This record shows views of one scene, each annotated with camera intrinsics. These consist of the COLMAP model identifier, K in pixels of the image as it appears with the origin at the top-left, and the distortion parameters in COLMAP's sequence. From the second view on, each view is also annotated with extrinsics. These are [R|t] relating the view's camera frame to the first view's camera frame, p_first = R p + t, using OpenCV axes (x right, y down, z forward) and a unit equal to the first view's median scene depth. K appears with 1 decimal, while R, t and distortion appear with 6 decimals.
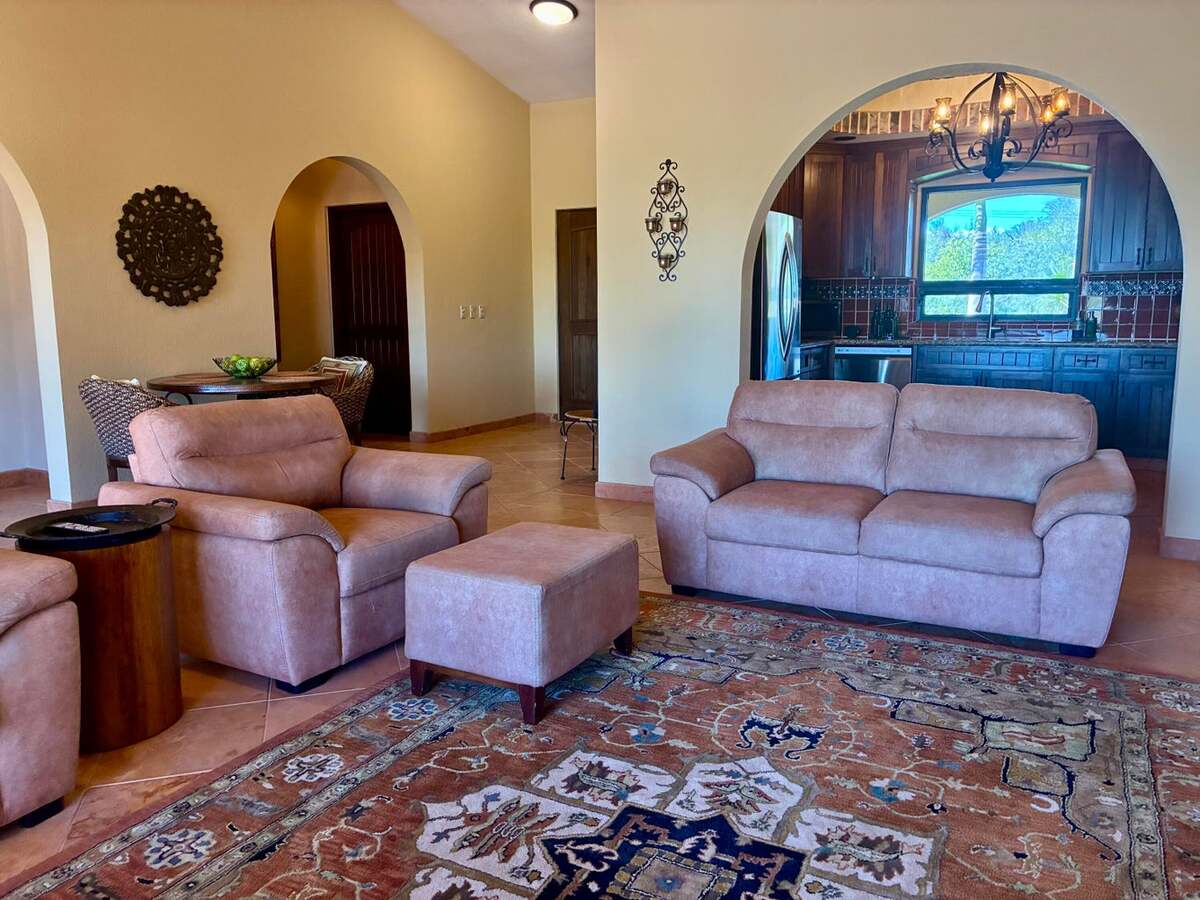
lens RADIAL K [[920.8, 0, 592.9], [0, 920.8, 445.8], [0, 0, 1]] dist [0.052590, -0.062638]
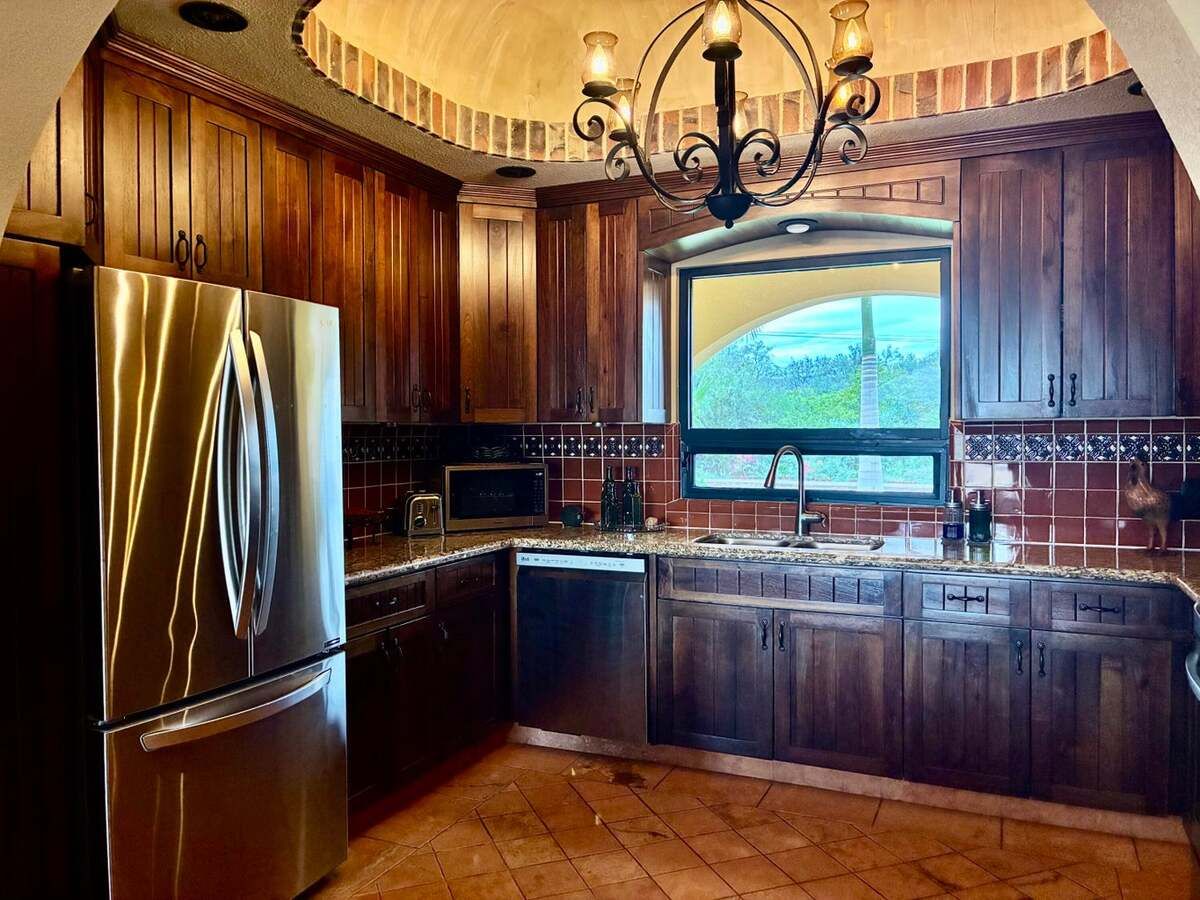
lens RADIAL K [[920.8, 0, 604.1], [0, 920.8, 444.3], [0, 0, 1]] dist [0.052590, -0.062638]
pose [[0.997235, 0.000649, 0.074309, 0.280893], [0.009291, 0.991026, -0.133349, -0.100230], [-0.073729, 0.133671, 0.988279, 0.479876]]
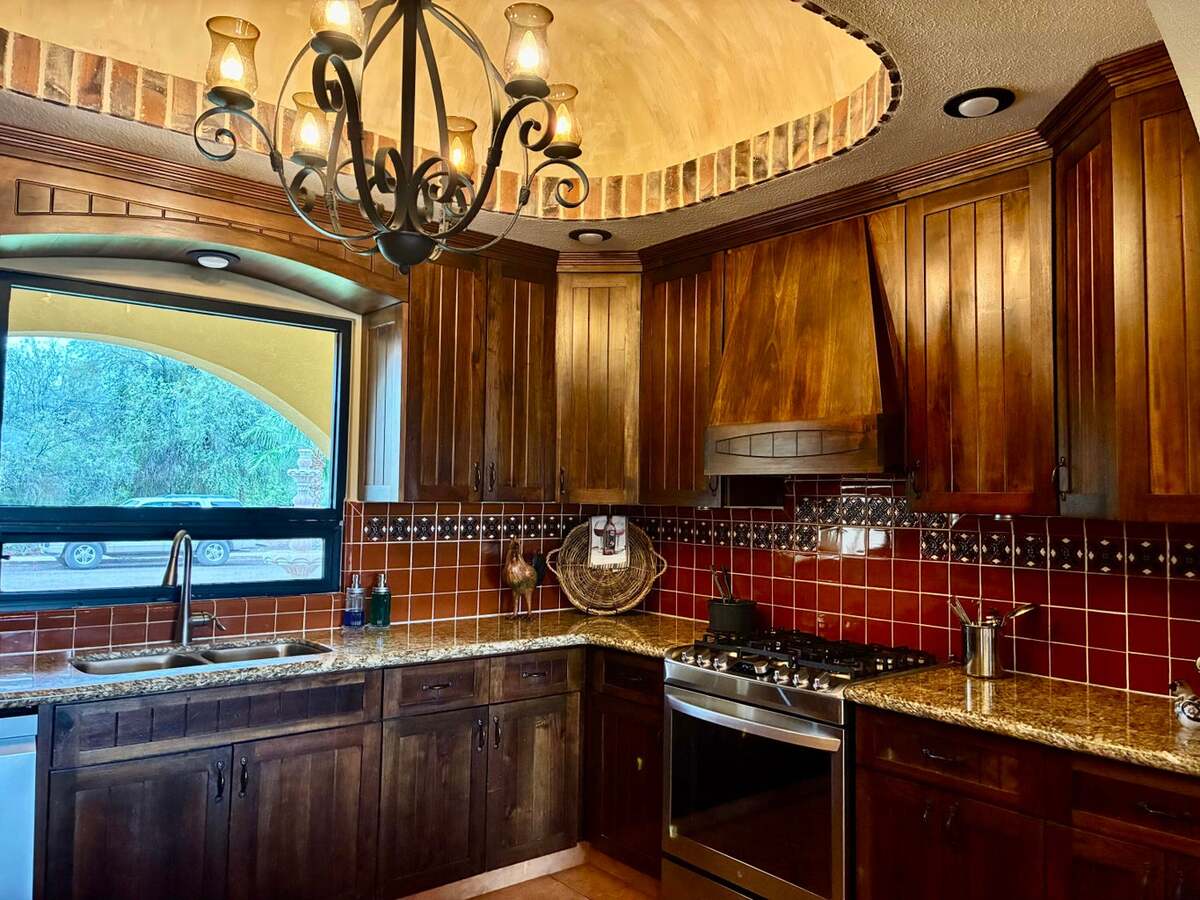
lens RADIAL K [[920.8, 0, 595.8], [0, 920.8, 439.4], [0, 0, 1]] dist [0.052590, -0.062638]
pose [[0.378933, 0.070863, 0.922707, 0.102047], [0.116881, 0.985415, -0.123679, -0.137203], [-0.918013, 0.154713, 0.365124, 0.674374]]
